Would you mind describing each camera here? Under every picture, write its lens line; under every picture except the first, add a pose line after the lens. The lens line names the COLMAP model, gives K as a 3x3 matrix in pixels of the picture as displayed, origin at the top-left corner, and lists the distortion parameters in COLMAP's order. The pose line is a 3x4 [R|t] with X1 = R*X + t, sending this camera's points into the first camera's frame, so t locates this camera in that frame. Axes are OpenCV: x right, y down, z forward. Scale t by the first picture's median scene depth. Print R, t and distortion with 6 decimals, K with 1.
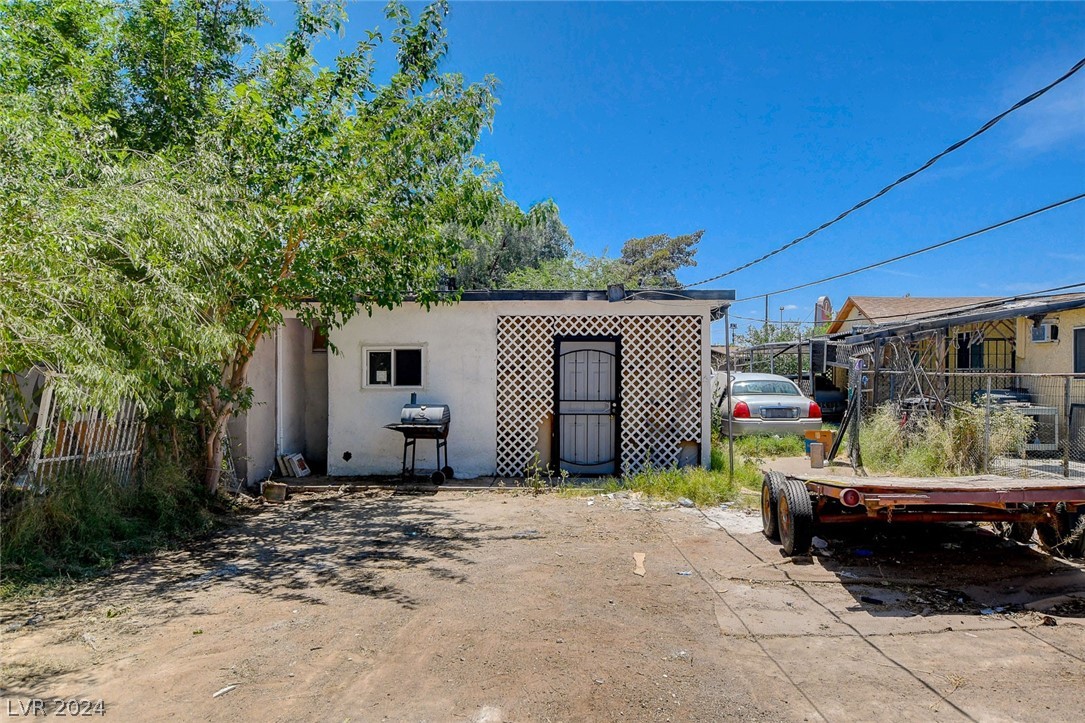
lens RADIAL K [[774.8, 0, 542.3], [0, 774.8, 372.0], [0, 0, 1]] dist [-0.005716, 0.010618]
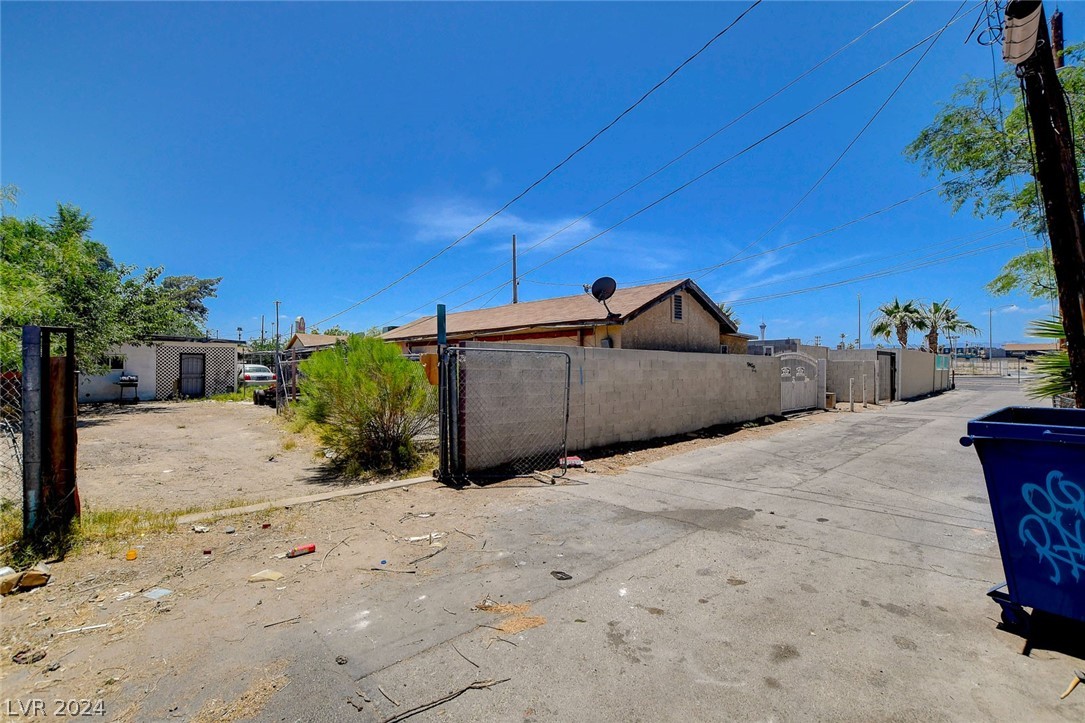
lens RADIAL K [[479.8, 0, 540.9], [0, 479.8, 370.5], [0, 0, 1]] dist [-0.025799, 0.000445]
pose [[0.691367, -0.001915, 0.722502, -0.348542], [-0.012669, 0.999811, 0.014773, -0.022304], [-0.722393, -0.019367, 0.691211, -1.328642]]
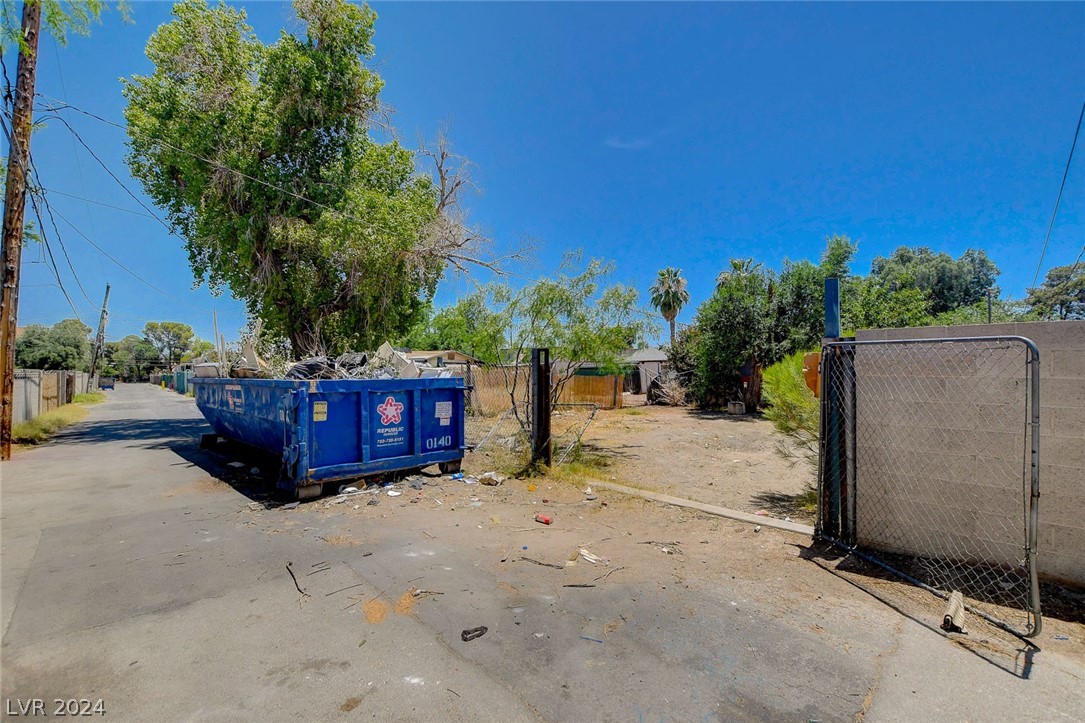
lens RADIAL K [[479.8, 0, 545.1], [0, 479.8, 361.5], [0, 0, 1]] dist [-0.025799, 0.000445]
pose [[0.731056, -0.008256, -0.682267, 0.092466], [0.003741, 0.999960, -0.008092, -0.022402], [0.682307, 0.003363, 0.731058, -1.279063]]
